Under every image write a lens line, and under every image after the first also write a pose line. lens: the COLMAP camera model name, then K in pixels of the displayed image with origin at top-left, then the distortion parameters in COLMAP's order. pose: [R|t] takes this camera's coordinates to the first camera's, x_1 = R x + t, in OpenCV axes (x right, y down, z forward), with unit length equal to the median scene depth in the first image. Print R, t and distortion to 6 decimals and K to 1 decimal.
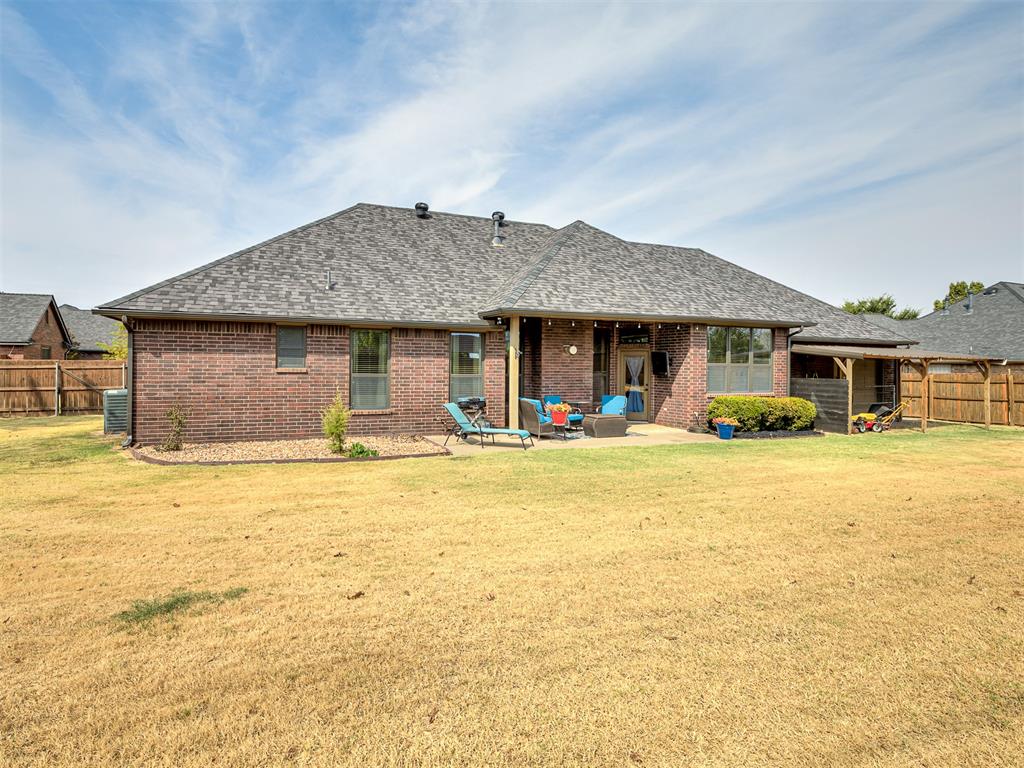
lens RADIAL K [[528.4, 0, 505.1], [0, 528.4, 377.7], [0, 0, 1]] dist [-0.001725, 0.000584]
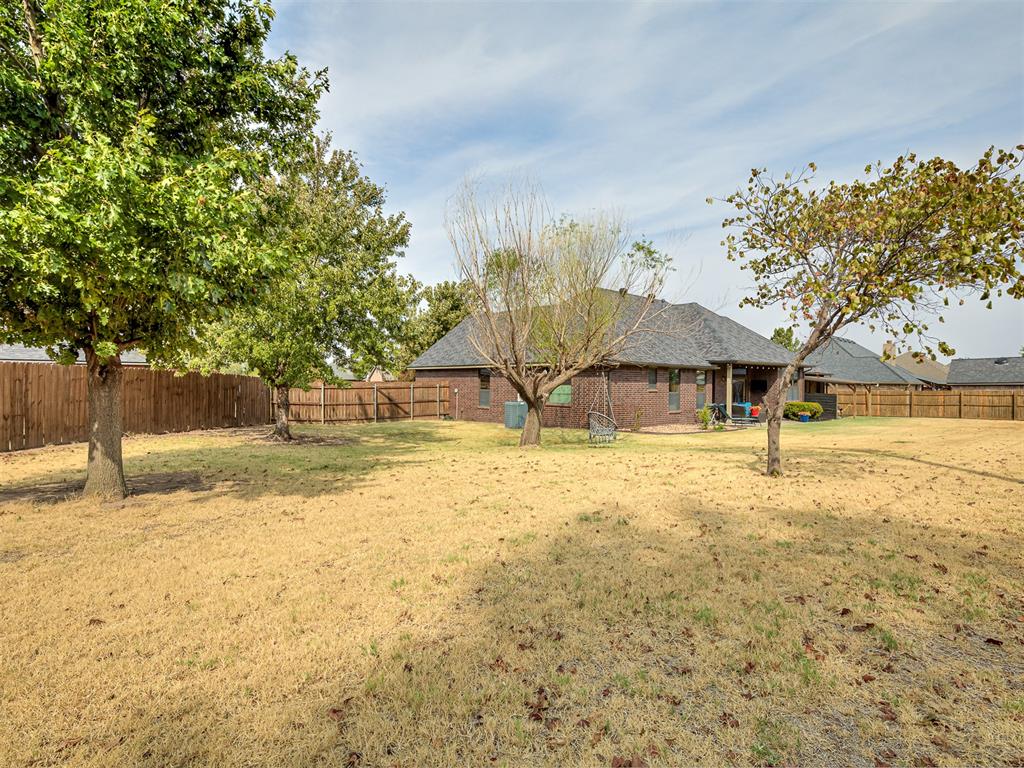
lens RADIAL K [[551.8, 0, 517.9], [0, 551.8, 384.9], [0, 0, 1]] dist [0.000062, -0.000130]
pose [[0.932077, 0.001697, 0.362257, -1.607520], [0.003159, 0.999913, -0.012812, -0.008900], [-0.362247, 0.013086, 0.931990, -0.726472]]
